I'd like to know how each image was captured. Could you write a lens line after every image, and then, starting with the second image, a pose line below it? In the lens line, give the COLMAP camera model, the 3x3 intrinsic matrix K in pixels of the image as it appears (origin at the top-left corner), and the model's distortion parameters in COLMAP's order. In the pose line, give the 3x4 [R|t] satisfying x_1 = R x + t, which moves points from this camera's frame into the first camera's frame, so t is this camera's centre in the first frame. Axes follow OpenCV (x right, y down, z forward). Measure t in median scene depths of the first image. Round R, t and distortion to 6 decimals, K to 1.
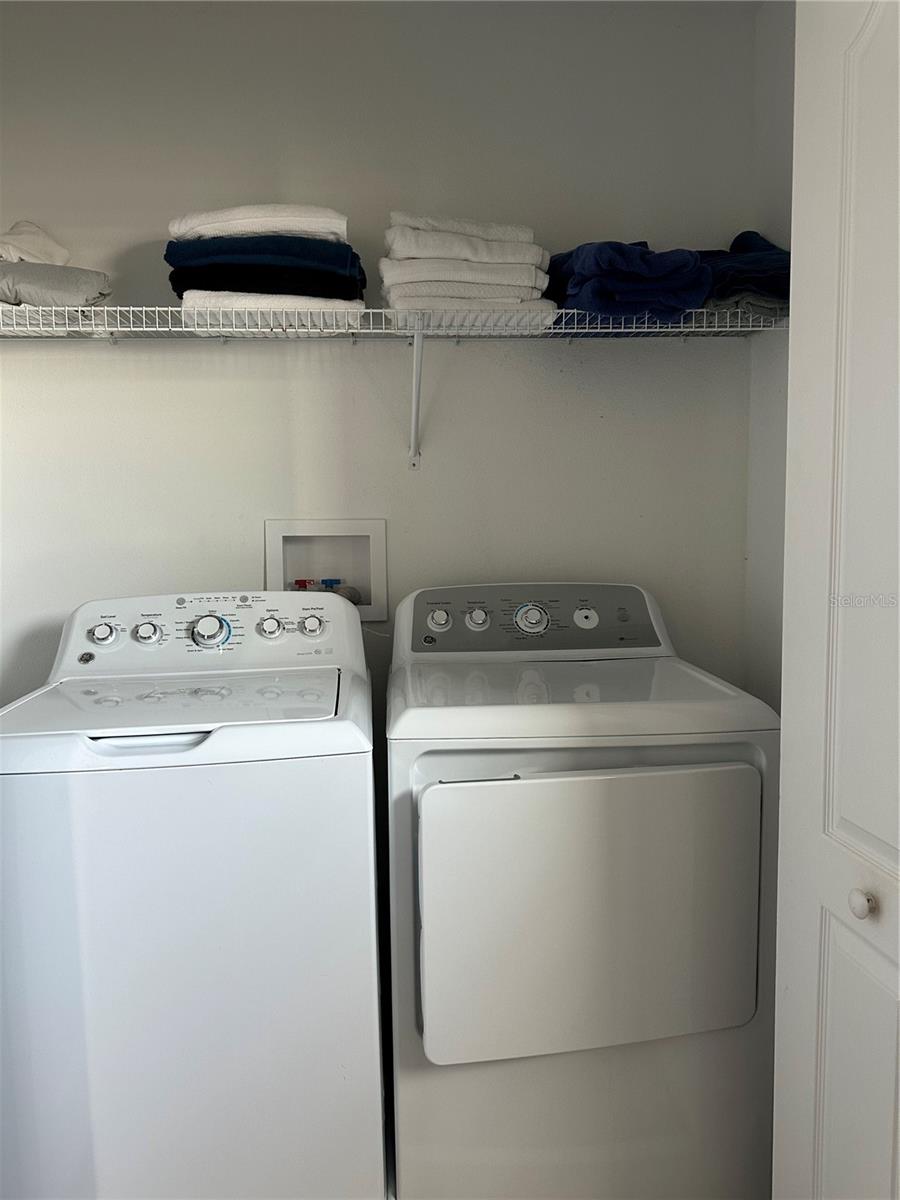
lens RADIAL K [[846.8, 0, 449.2], [0, 846.8, 615.8], [0, 0, 1]] dist [0.093585, -0.100938]
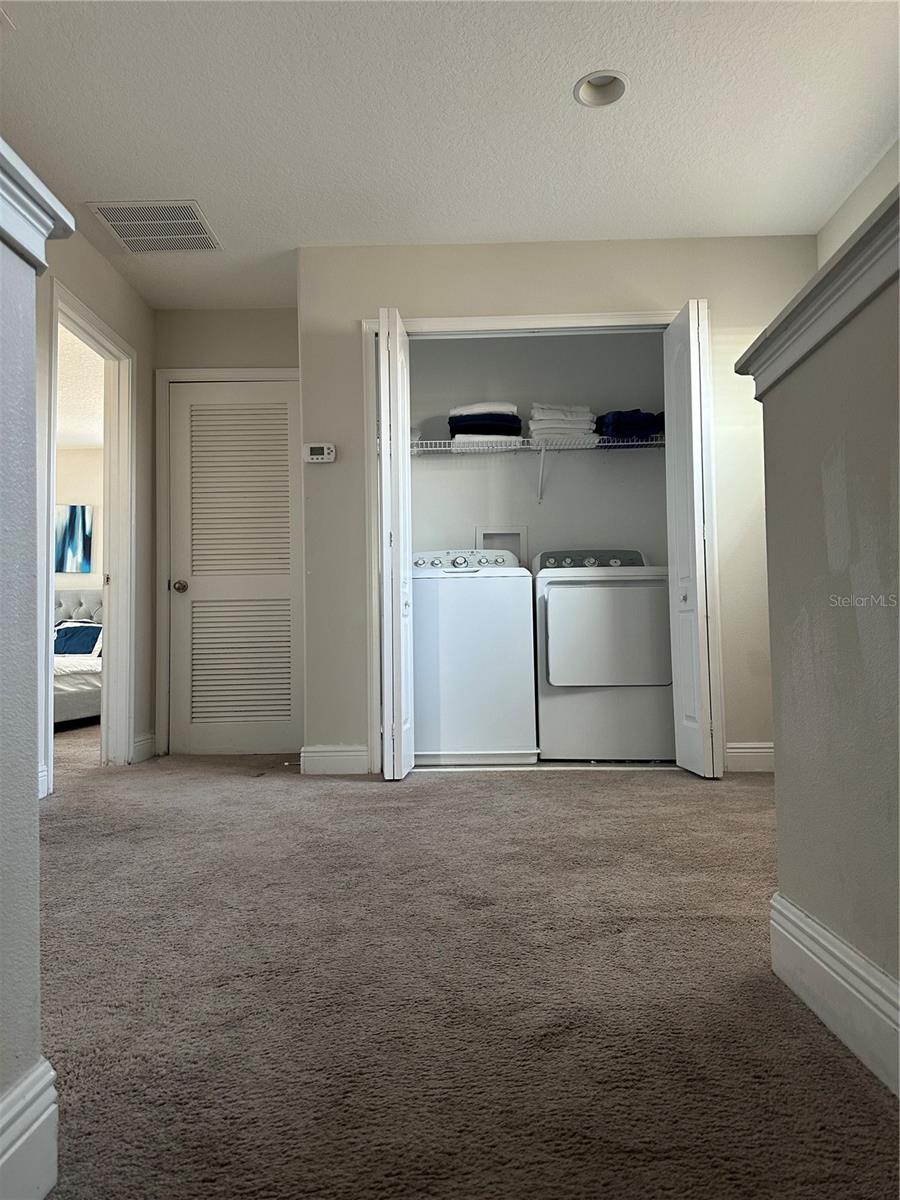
lens RADIAL K [[846.8, 0, 449.2], [0, 846.8, 615.8], [0, 0, 1]] dist [0.093585, -0.100938]
pose [[0.993647, -0.003378, -0.112495, -0.031900], [-0.013897, 0.988217, -0.152428, 0.552268], [0.111684, 0.153023, 0.981891, -1.434891]]
